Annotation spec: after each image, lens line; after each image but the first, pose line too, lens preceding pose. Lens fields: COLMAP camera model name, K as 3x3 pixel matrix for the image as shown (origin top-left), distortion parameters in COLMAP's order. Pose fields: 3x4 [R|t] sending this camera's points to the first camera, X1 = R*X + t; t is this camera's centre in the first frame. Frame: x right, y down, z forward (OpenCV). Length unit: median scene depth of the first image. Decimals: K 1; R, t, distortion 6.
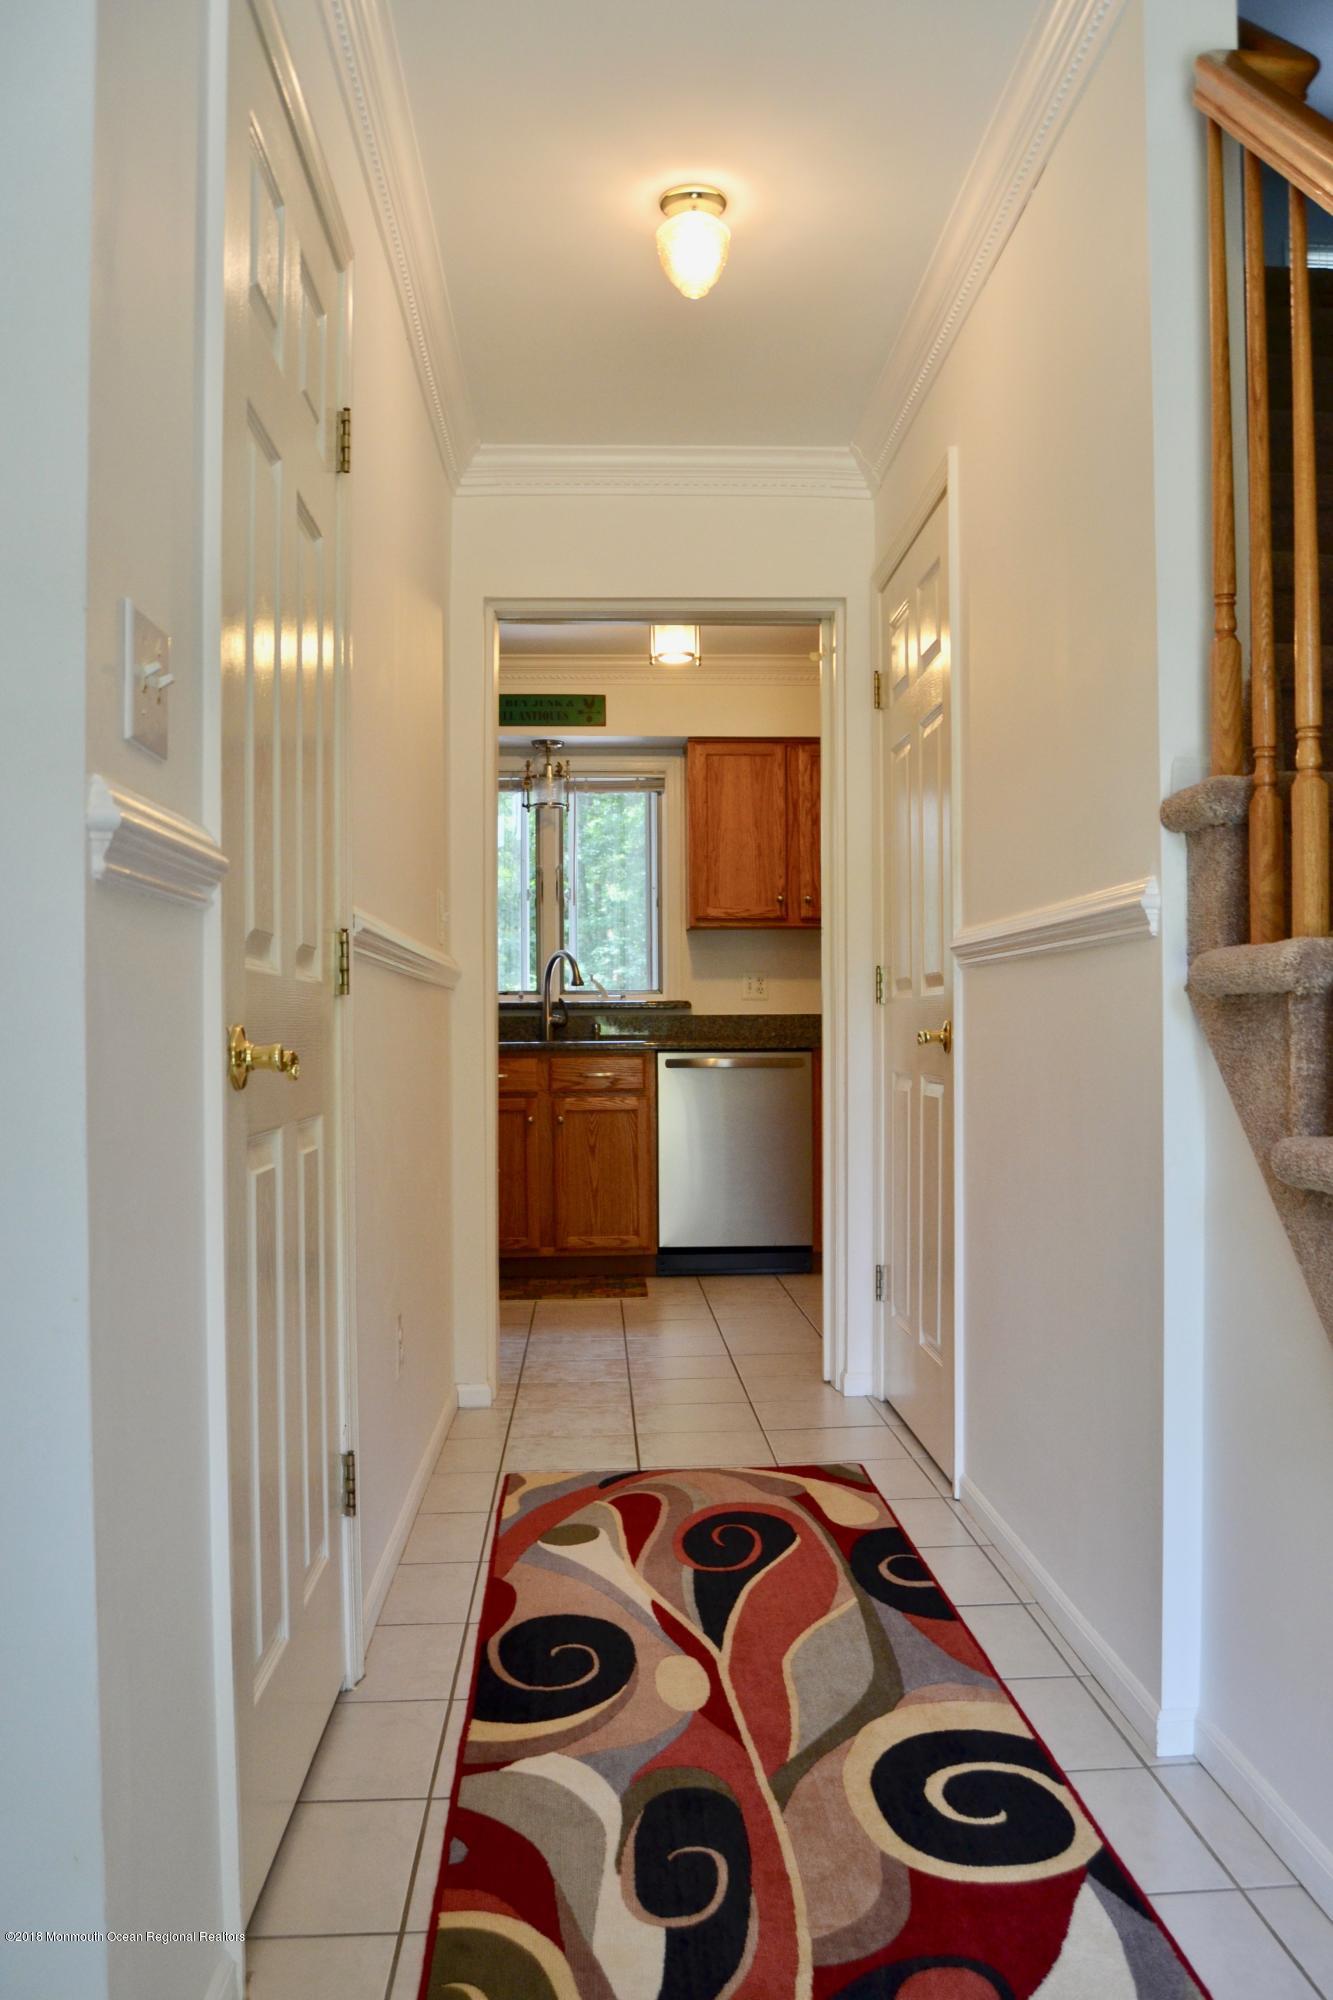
lens RADIAL K [[1600.1, 0, 665.6], [0, 1600.1, 1036.2], [0, 0, 1]] dist [-0.103638, 0.037930]
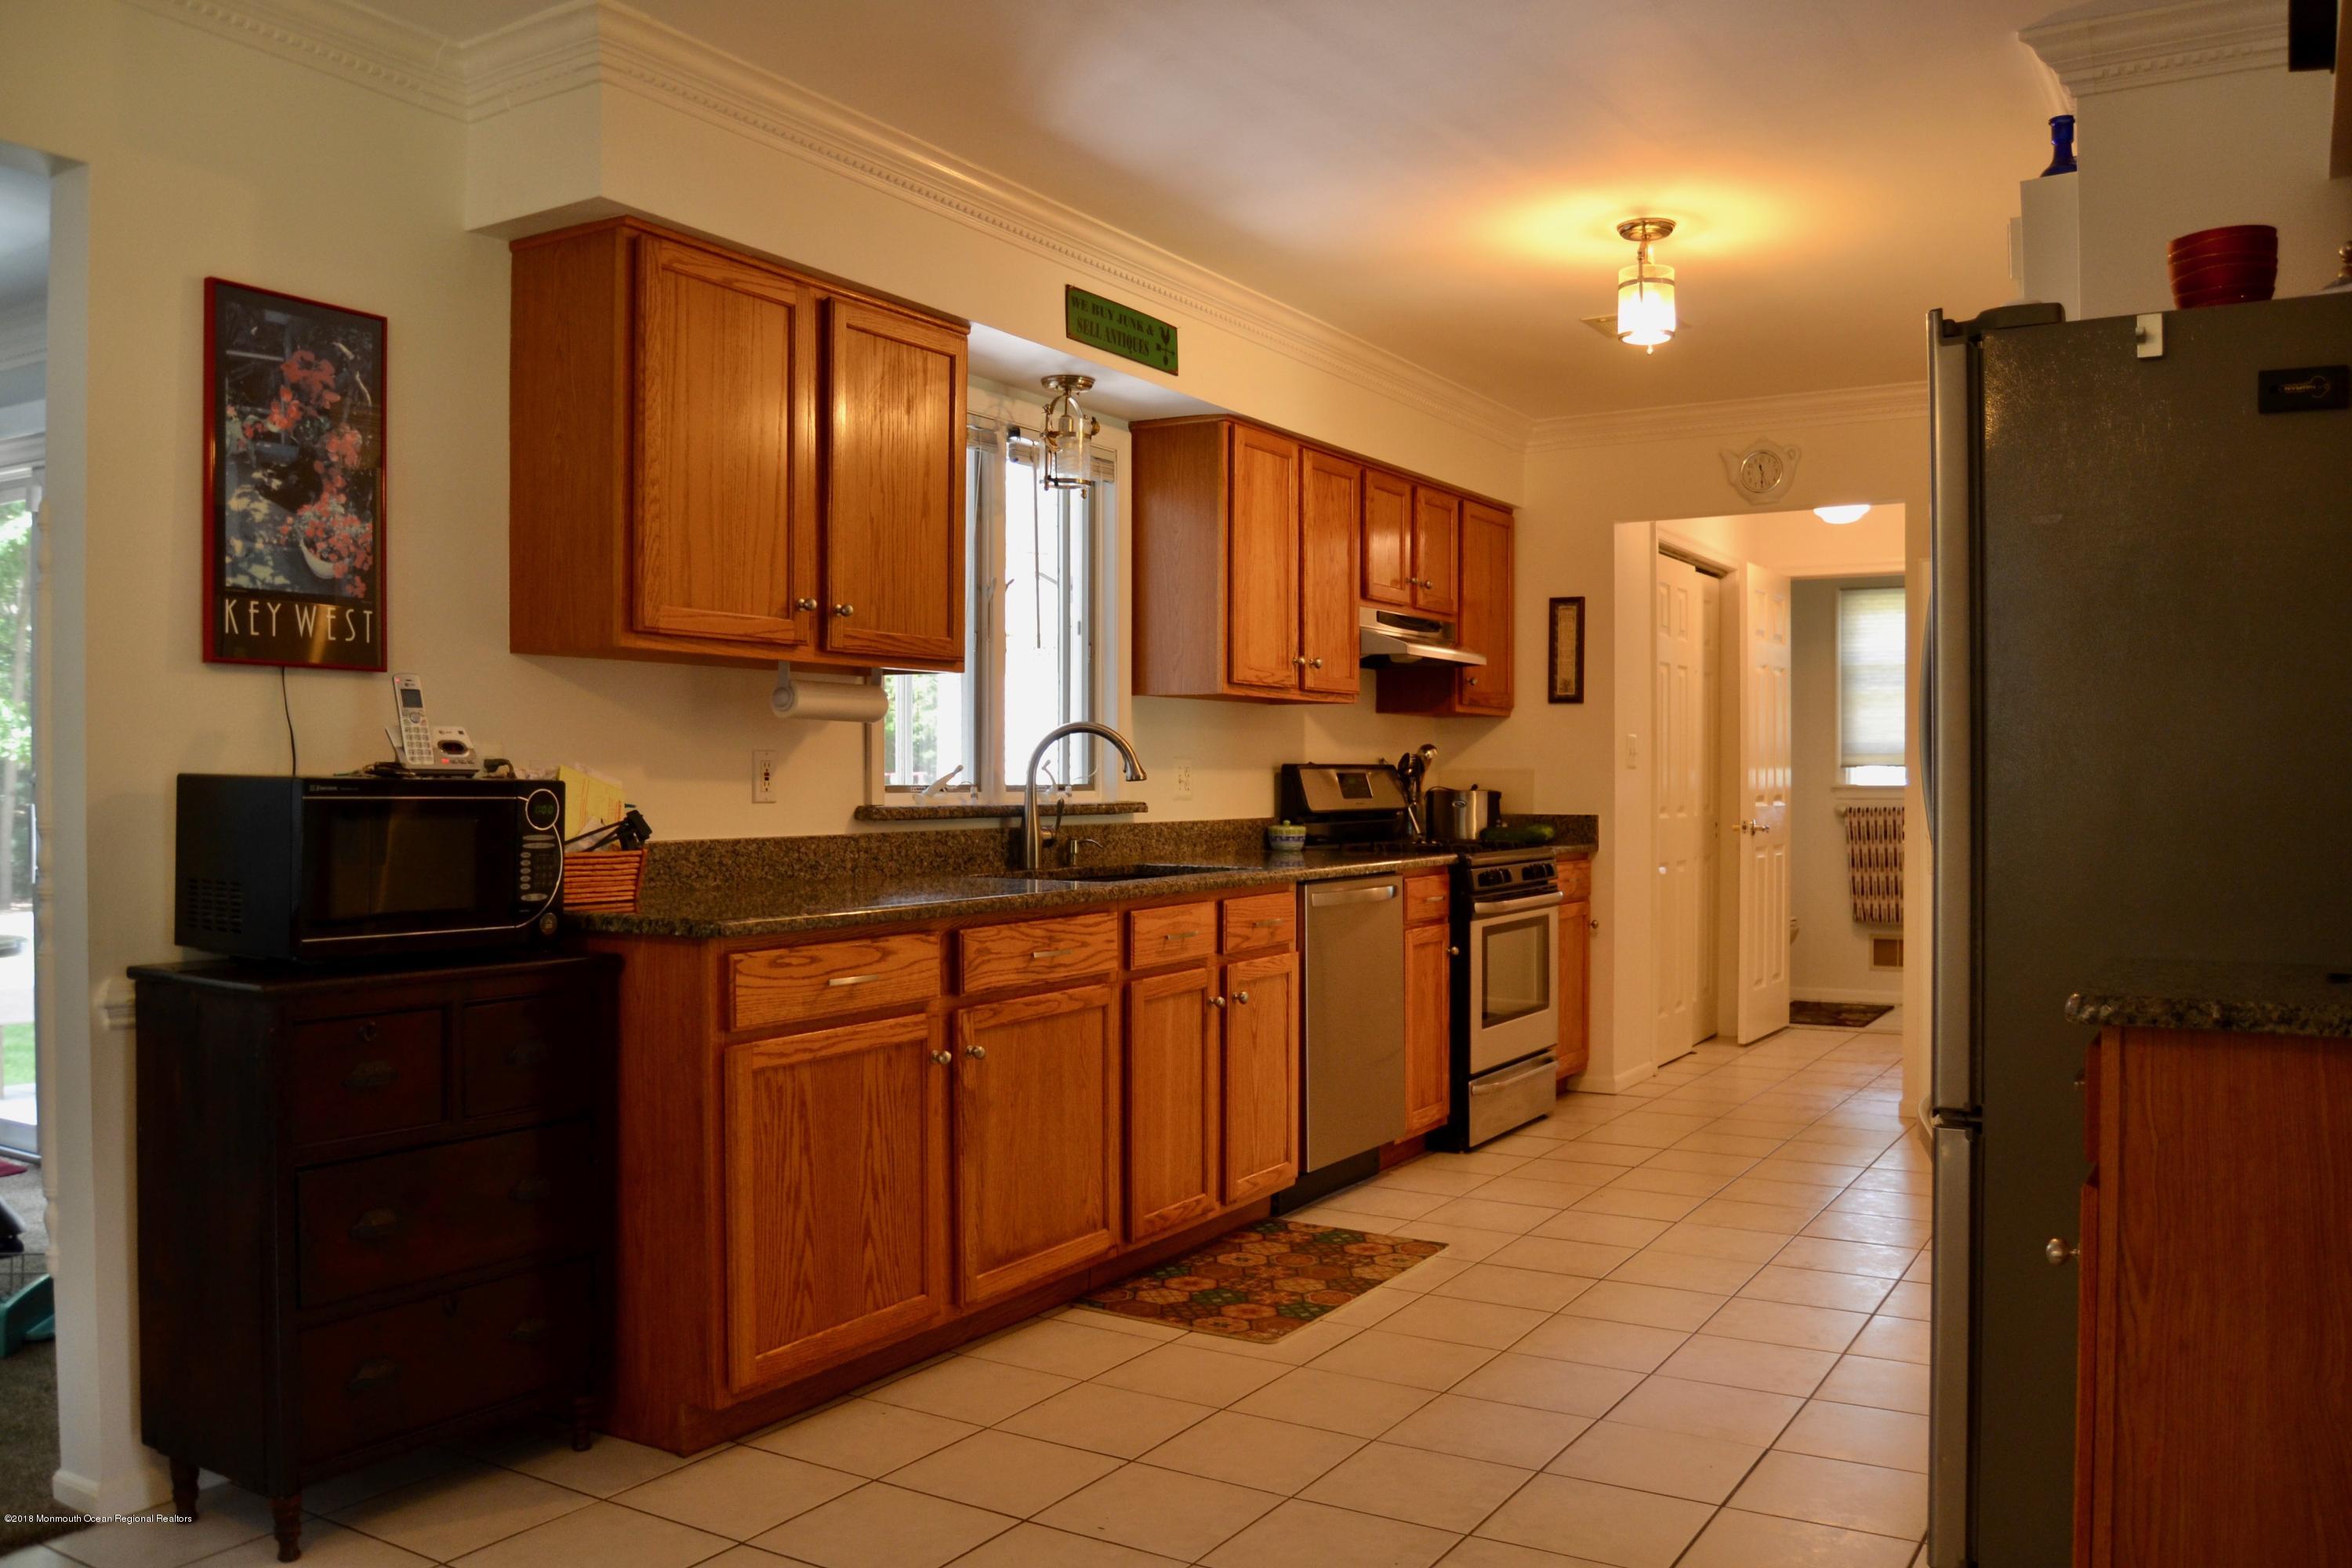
lens RADIAL K [[1868.4, 0, 1156.0], [0, 1868.4, 792.3], [0, 0, 1]] dist [-0.099717, 0.057289]
pose [[0.566492, 0.000596, 0.824067, -0.636913], [0.004977, 0.999979, -0.004145, -0.023395], [-0.824052, 0.006450, 0.566477, 0.565070]]
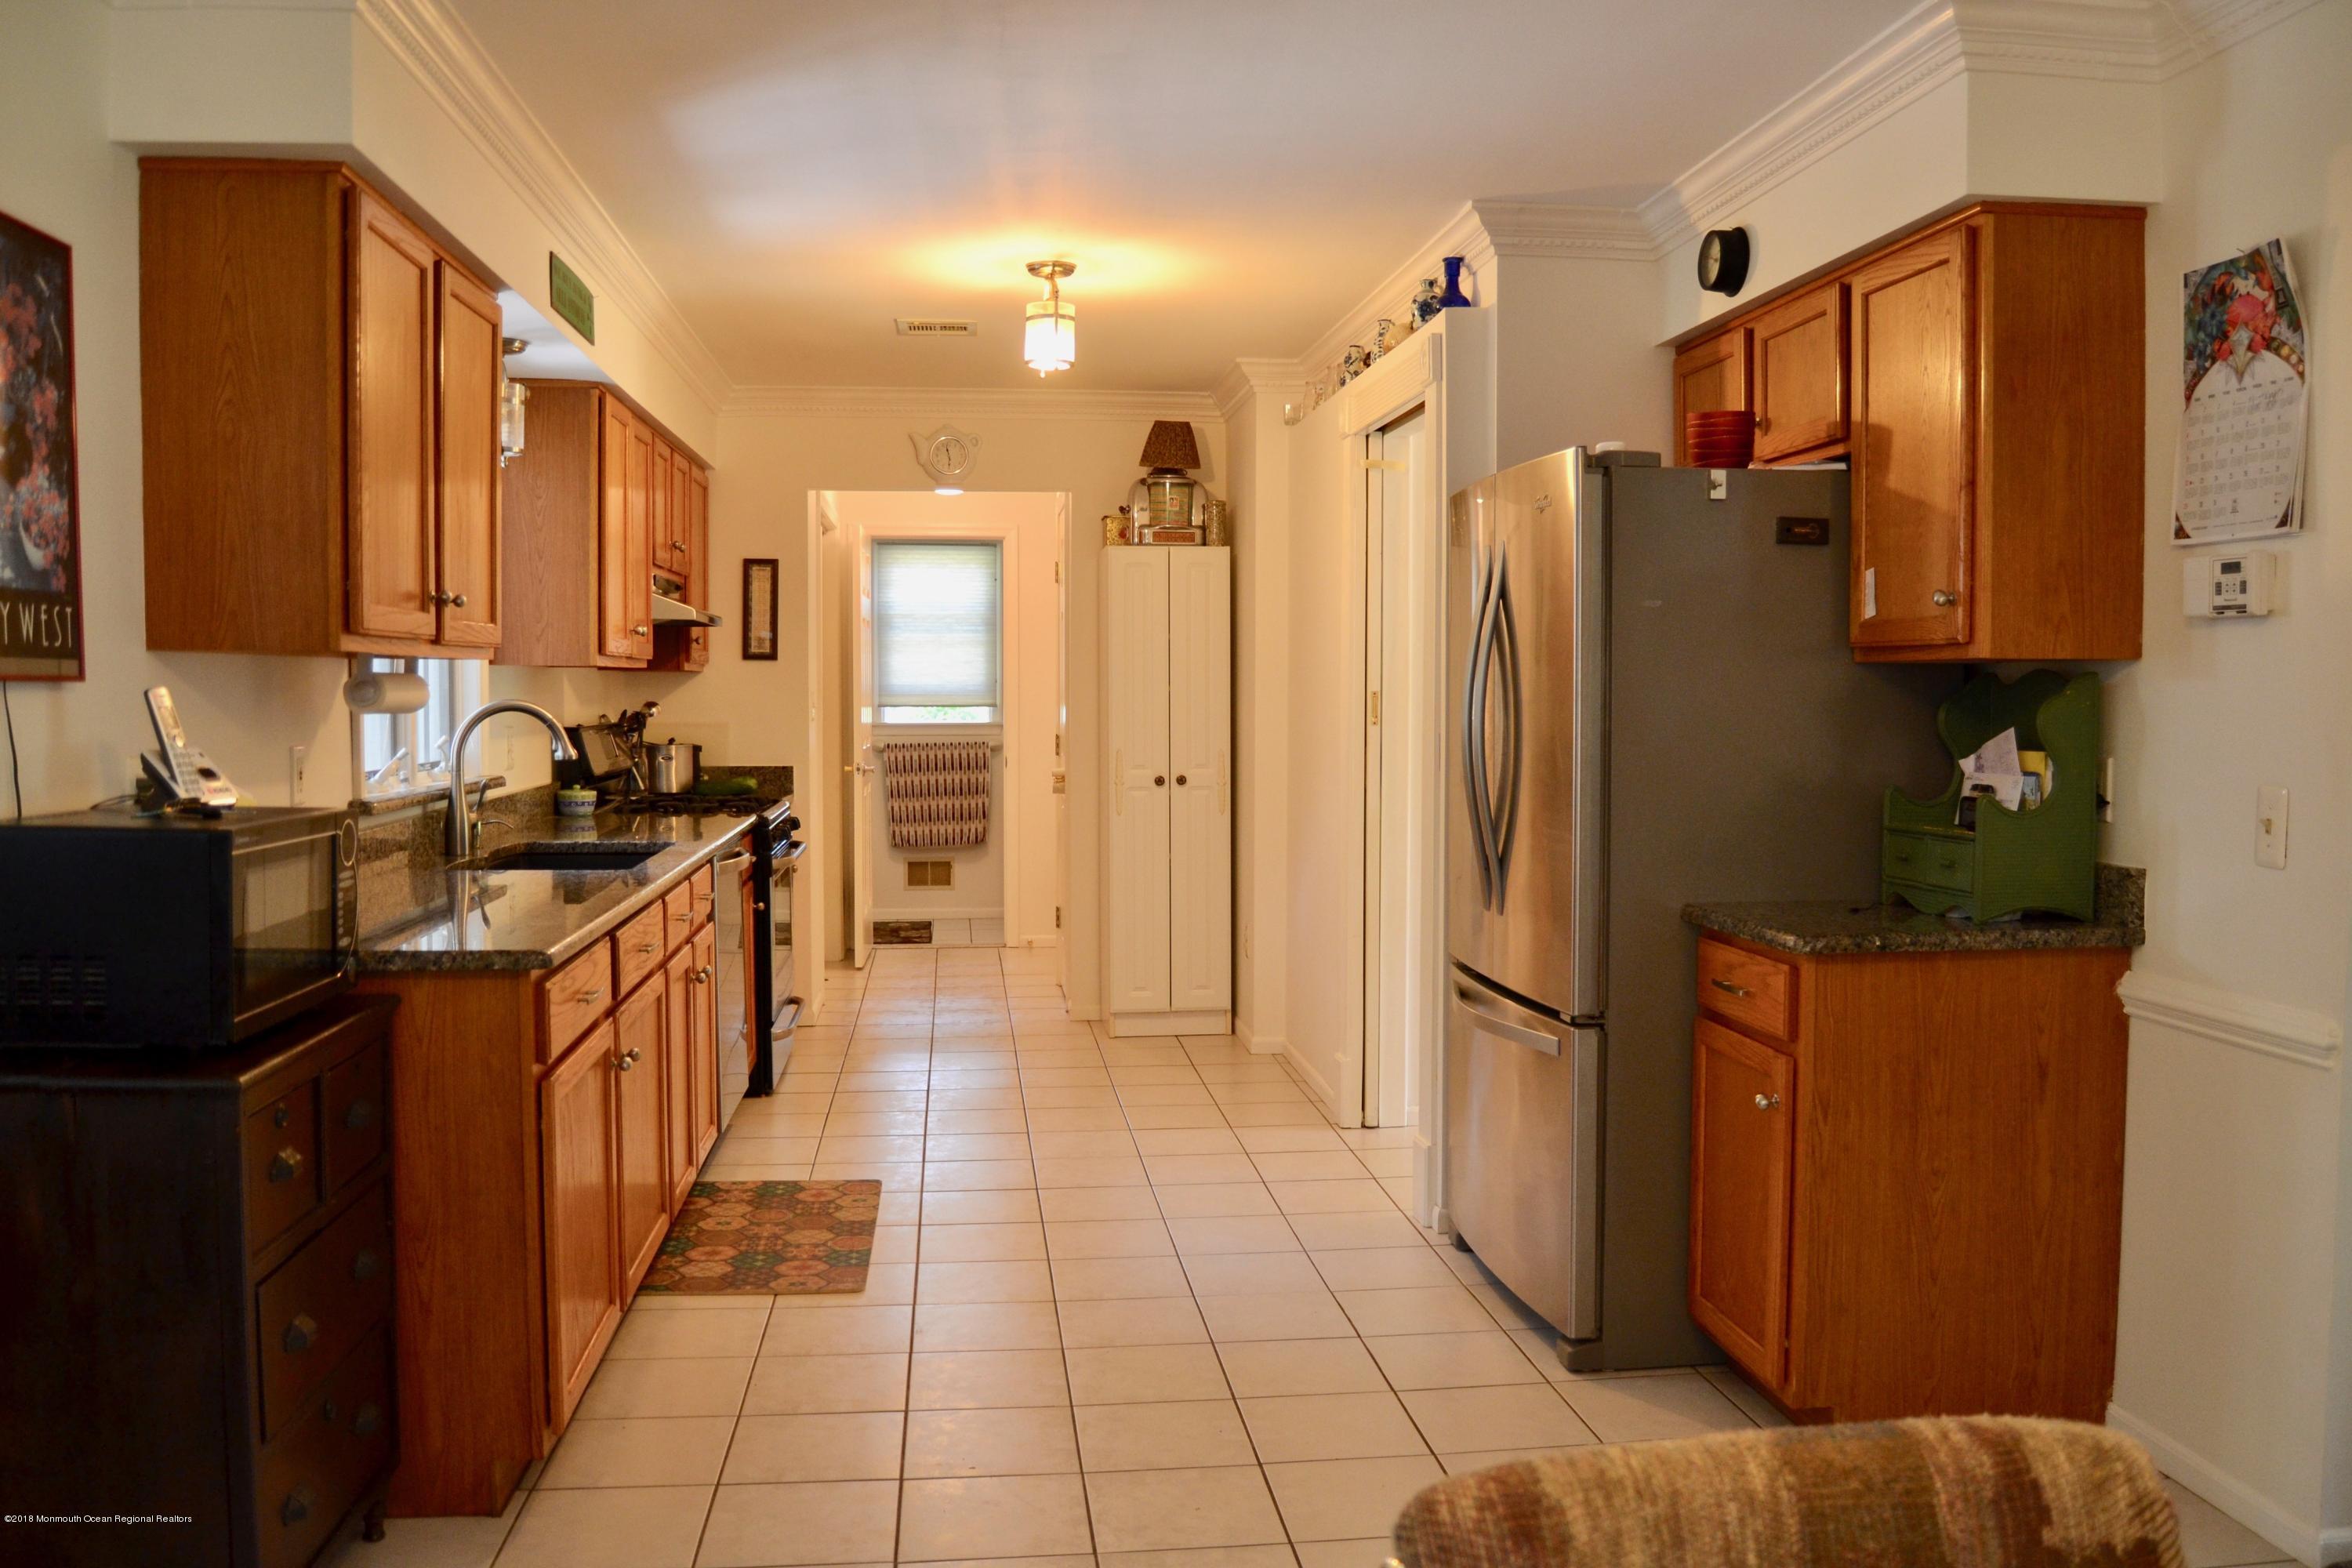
lens RADIAL K [[1881.7, 0, 1168.4], [0, 1881.7, 783.5], [0, 0, 1]] dist [-0.103638, 0.037930]
pose [[-0.065584, -0.045111, 0.996827, -0.760762], [0.008297, 0.998918, 0.045752, -0.051437], [-0.997813, 0.011271, -0.065139, 0.791991]]
